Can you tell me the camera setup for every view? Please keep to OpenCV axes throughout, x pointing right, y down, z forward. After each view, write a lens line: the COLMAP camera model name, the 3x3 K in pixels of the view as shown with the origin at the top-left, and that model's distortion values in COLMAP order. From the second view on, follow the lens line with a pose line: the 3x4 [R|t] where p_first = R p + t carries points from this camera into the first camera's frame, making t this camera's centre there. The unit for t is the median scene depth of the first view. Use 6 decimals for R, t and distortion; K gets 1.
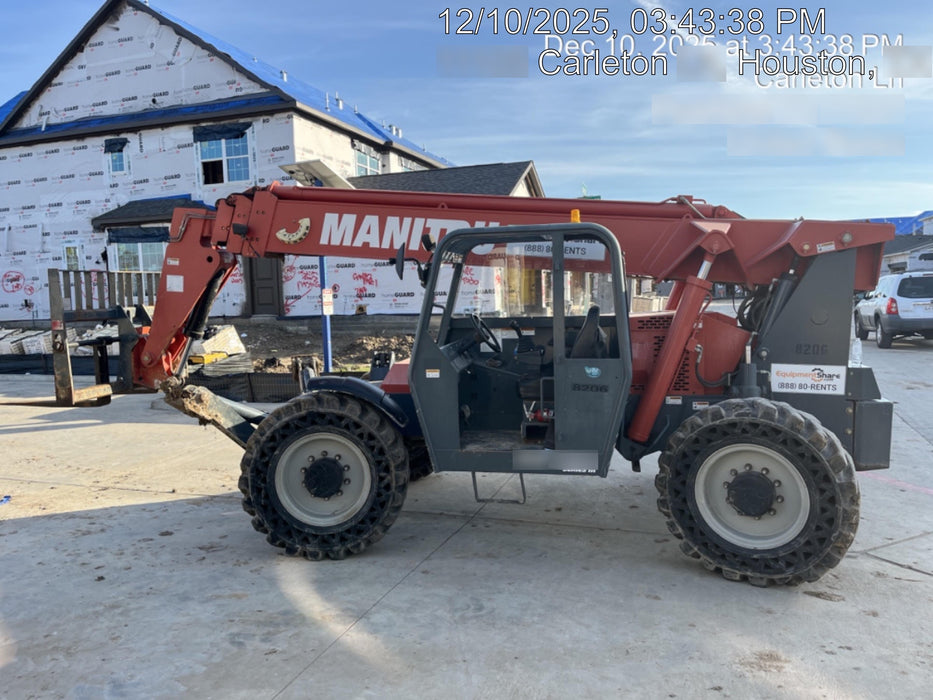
lens RADIAL K [[701.6, 0, 466.5], [0, 701.6, 350.0], [0, 0, 1]] dist [0.091800, -0.130125]
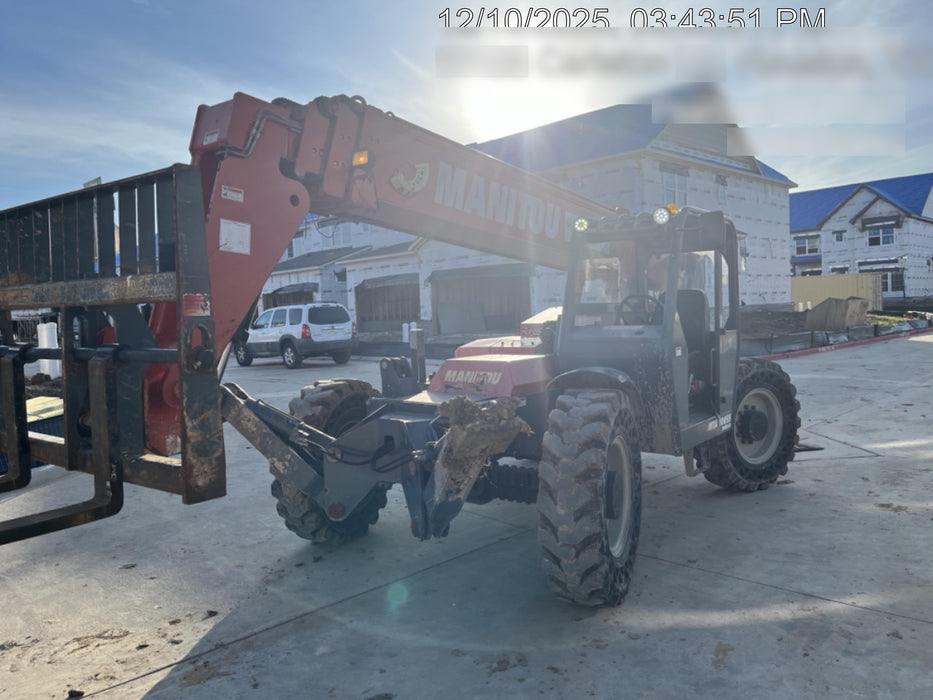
lens RADIAL K [[701.6, 0, 466.5], [0, 701.6, 350.0], [0, 0, 1]] dist [0.091800, -0.130125]
pose [[0.442675, -0.035100, 0.895995, -0.975633], [0.094890, 0.995457, -0.007886, 0.008880], [-0.891647, 0.088512, 0.443994, 0.774518]]
